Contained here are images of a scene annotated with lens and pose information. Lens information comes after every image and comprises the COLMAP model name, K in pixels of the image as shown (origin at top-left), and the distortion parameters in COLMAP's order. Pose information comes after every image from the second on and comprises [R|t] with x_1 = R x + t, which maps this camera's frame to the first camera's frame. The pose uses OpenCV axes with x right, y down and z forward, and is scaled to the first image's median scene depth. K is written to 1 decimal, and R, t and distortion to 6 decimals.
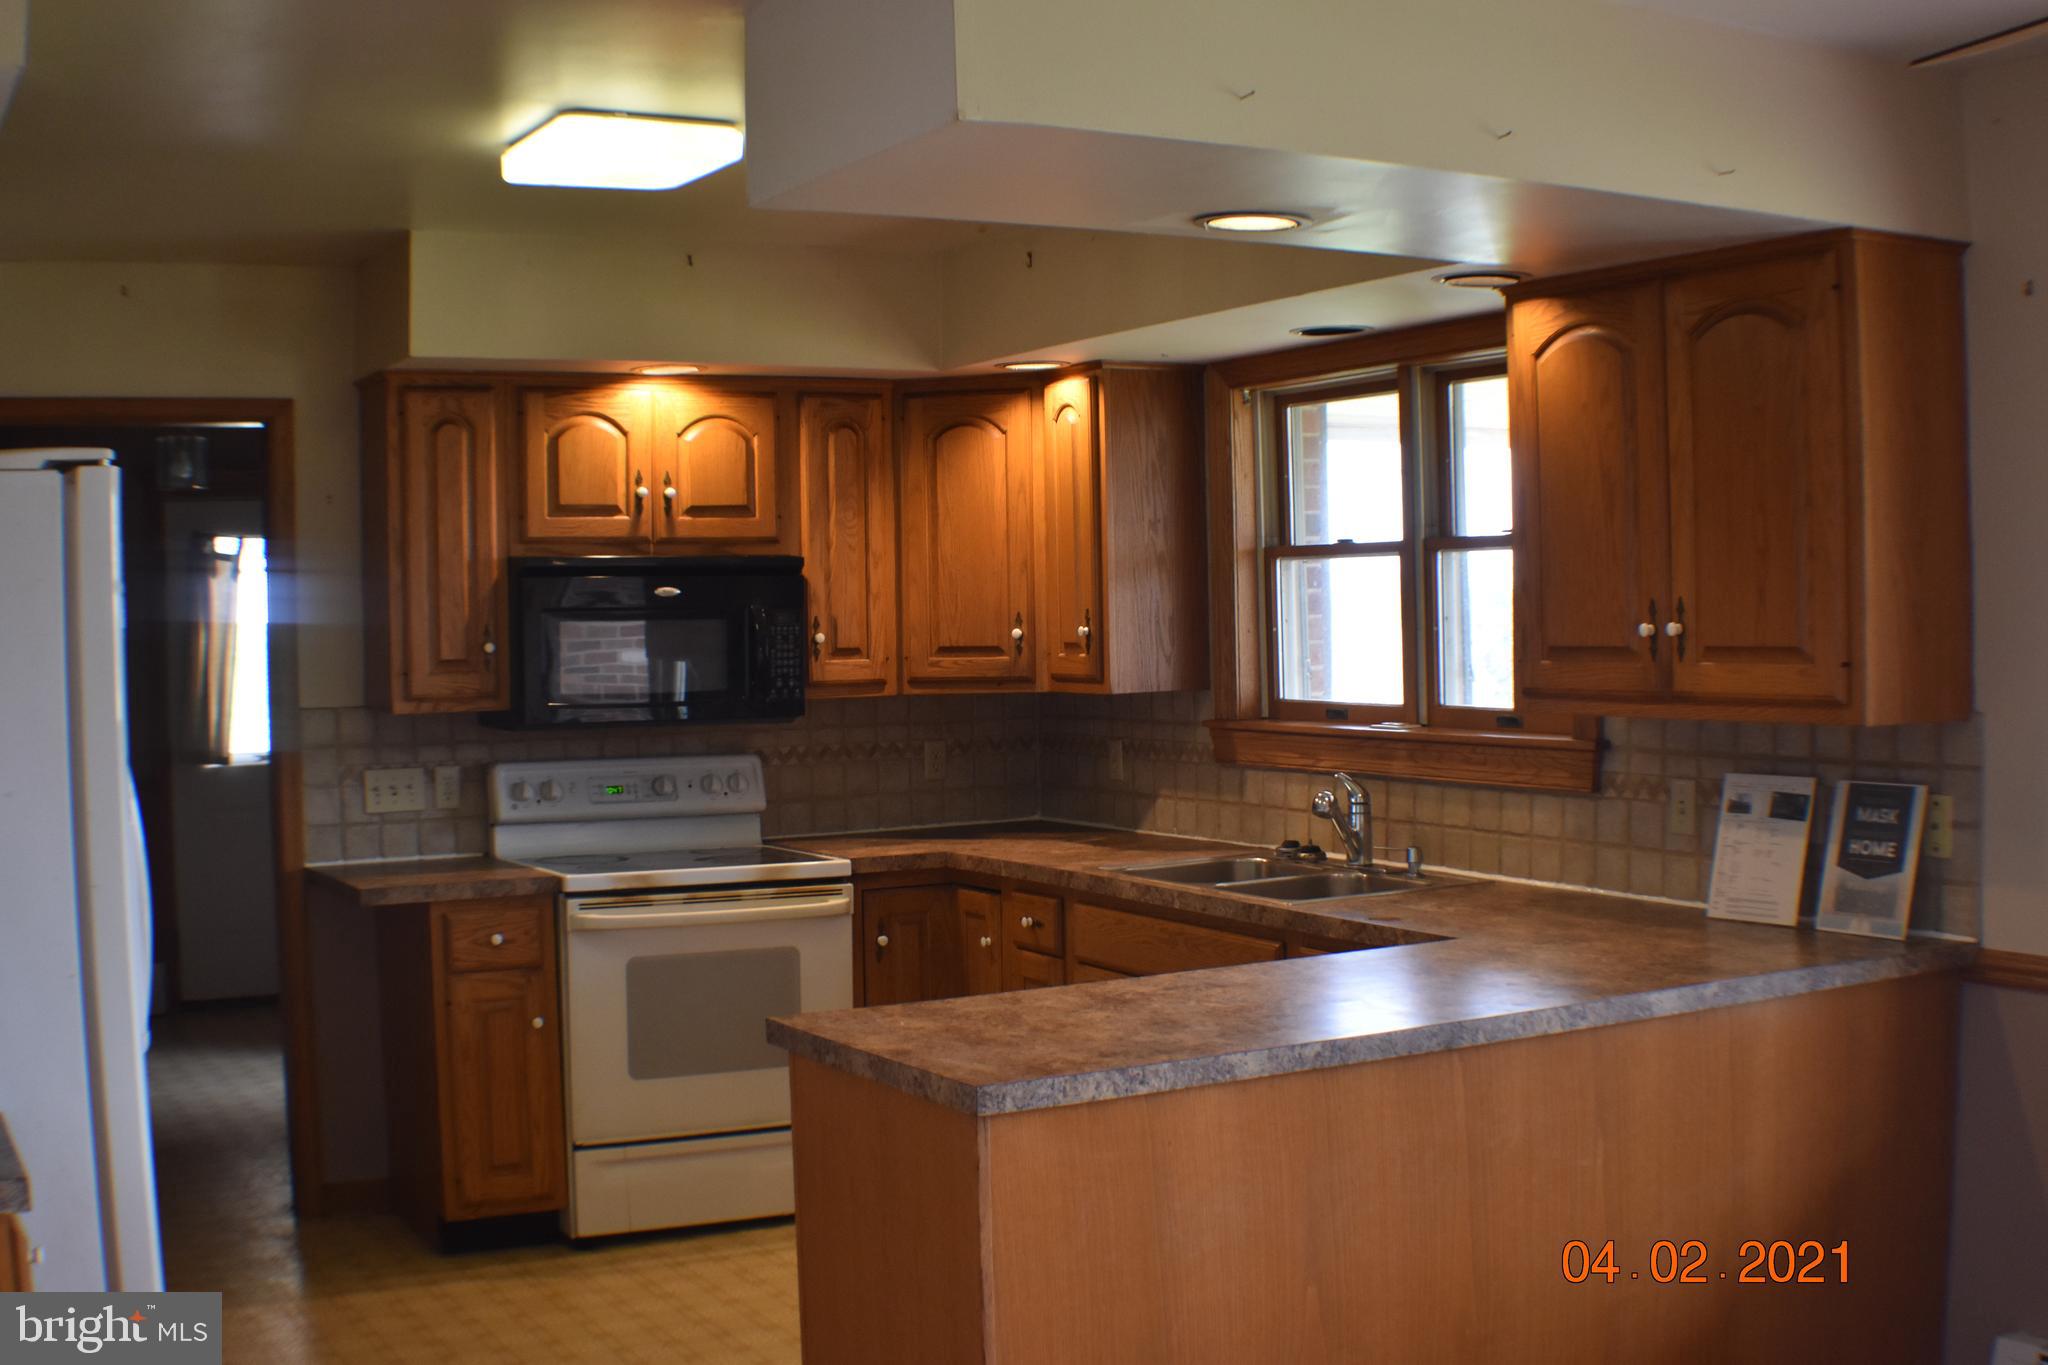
lens RADIAL K [[2448.5, 0, 1023.0], [0, 2448.5, 720.4], [0, 0, 1]] dist [-0.228005, -0.009565]
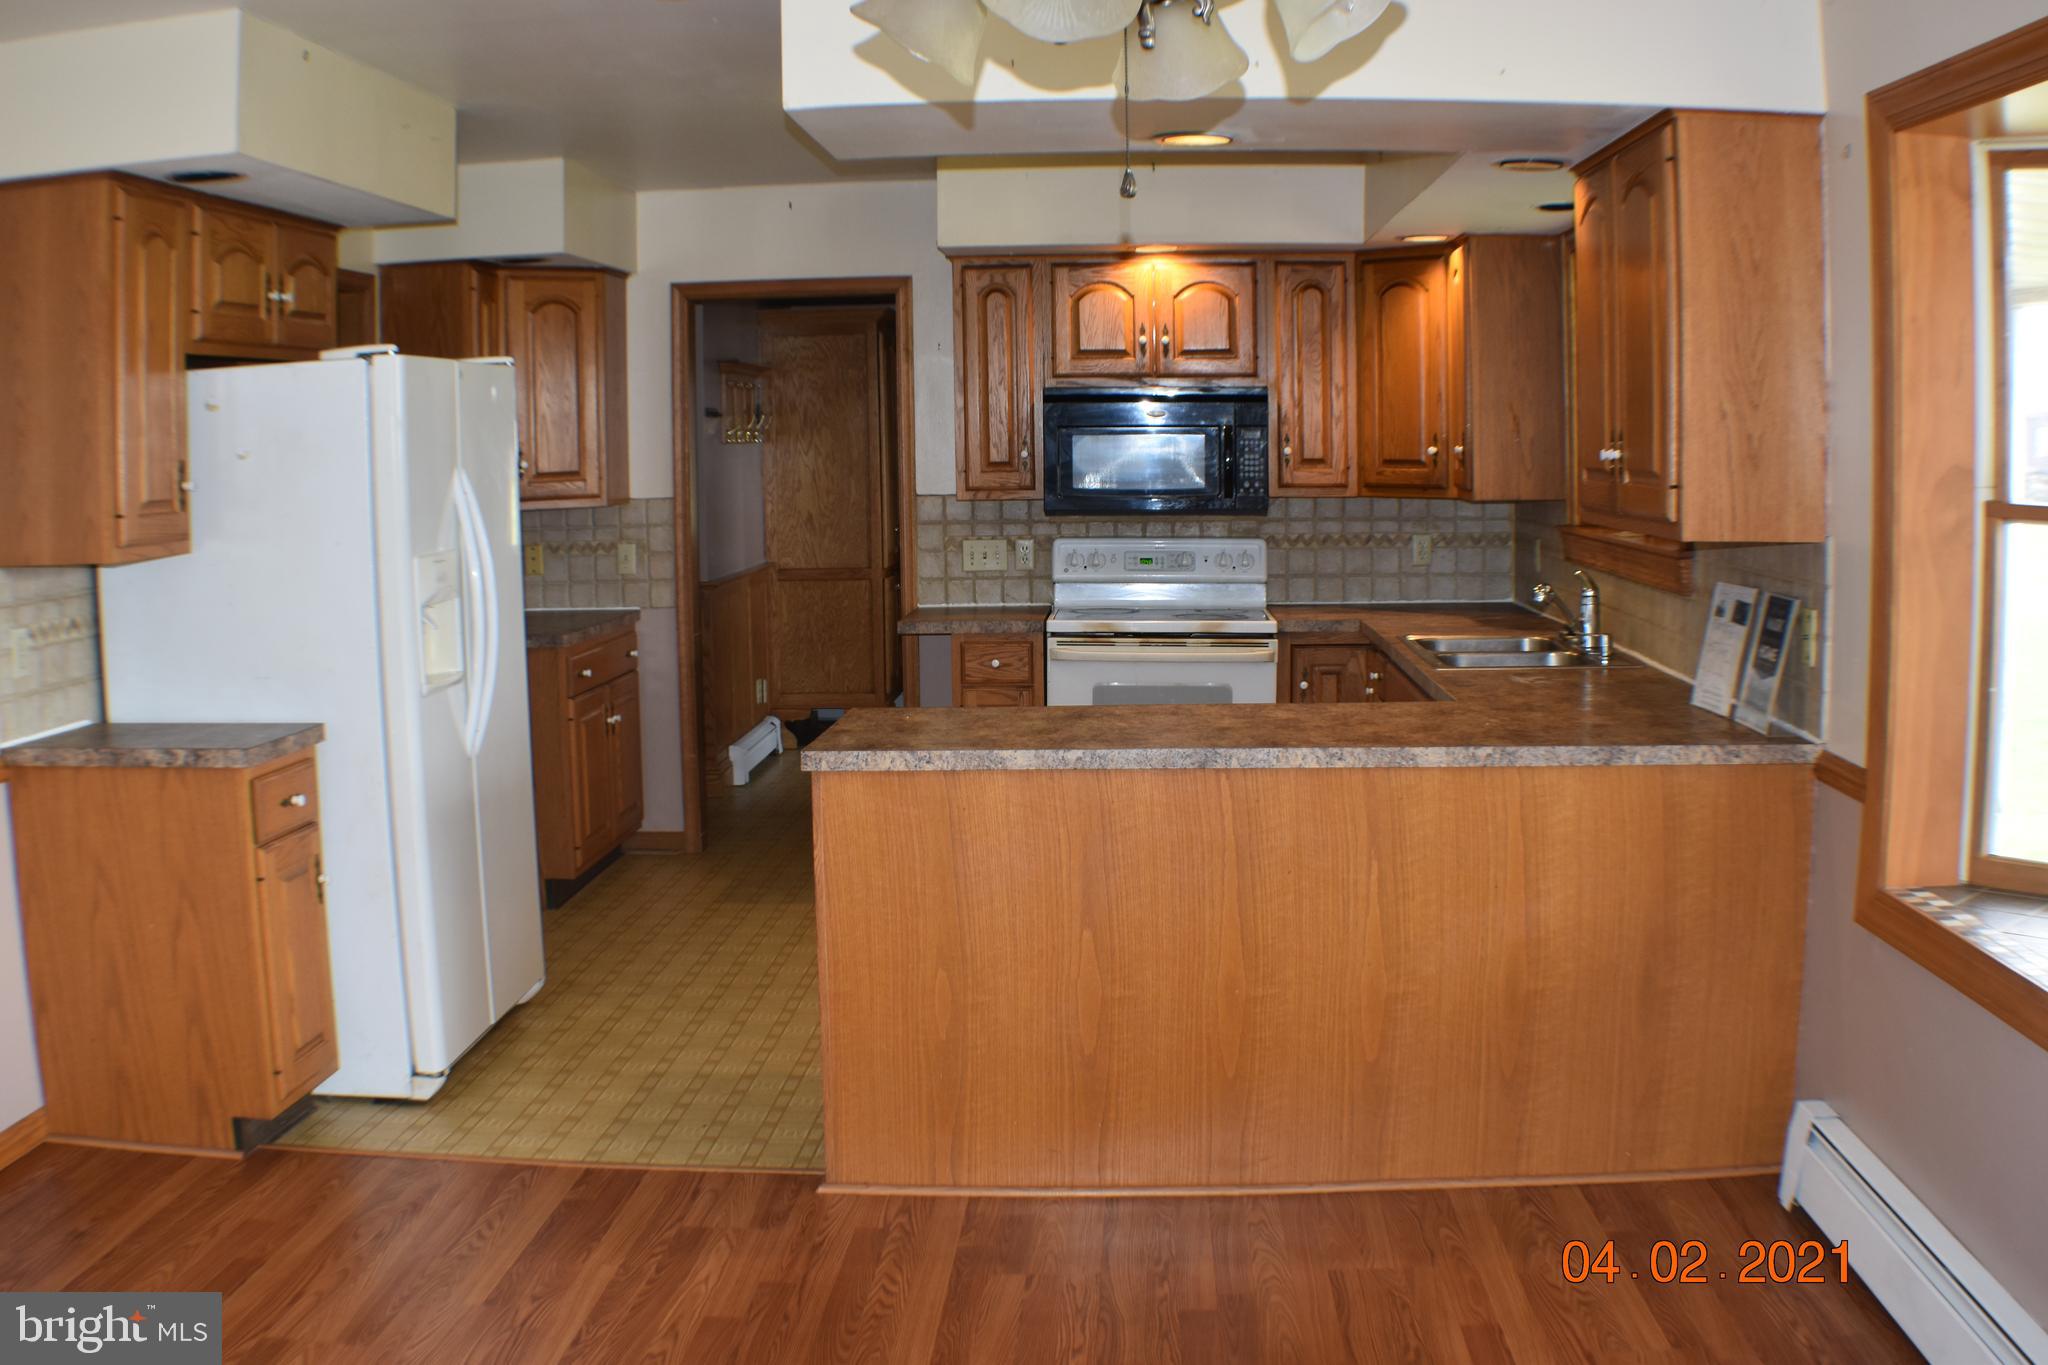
lens RADIAL K [[2071.3, 0, 1024.0], [0, 2071.3, 682.5], [0, 0, 1]] dist [-0.293971, 0.000448]
pose [[0.847473, 0.069430, -0.526278, 0.396702], [-0.025818, 0.995627, 0.089775, -0.005666], [0.530210, -0.062494, 0.845560, -0.004031]]
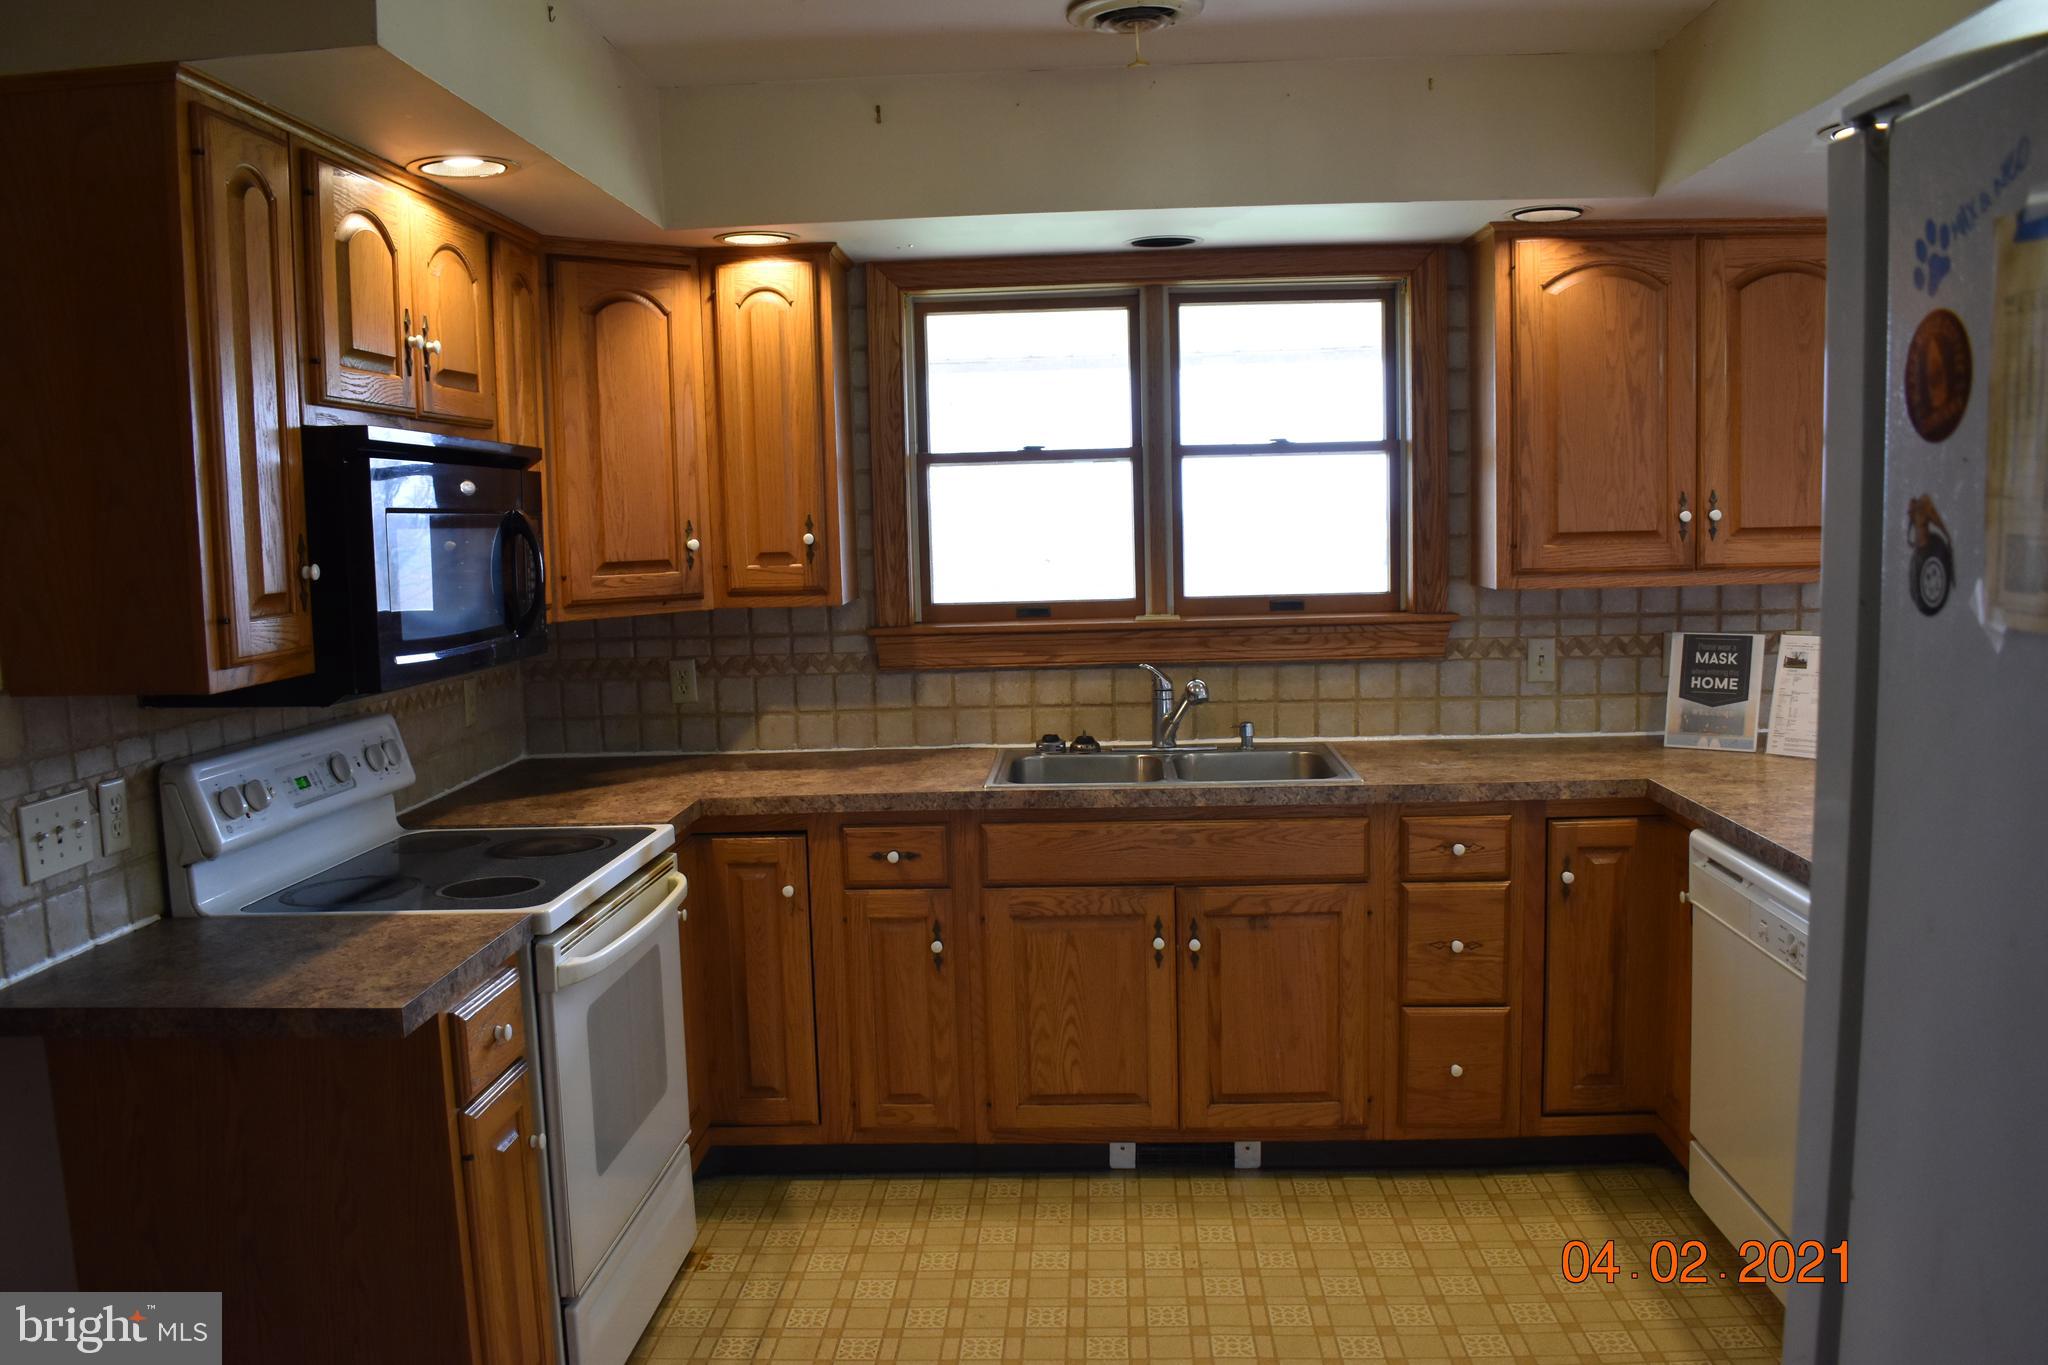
lens RADIAL K [[1560.6, 0, 1024.0], [0, 1560.6, 682.5], [0, 0, 1]] dist [-0.106140, 0.003419]
pose [[0.528936, -0.086566, 0.844235, -0.436524], [0.056586, 0.996168, 0.066692, -0.017158], [-0.846773, 0.012496, 0.531808, 0.628074]]
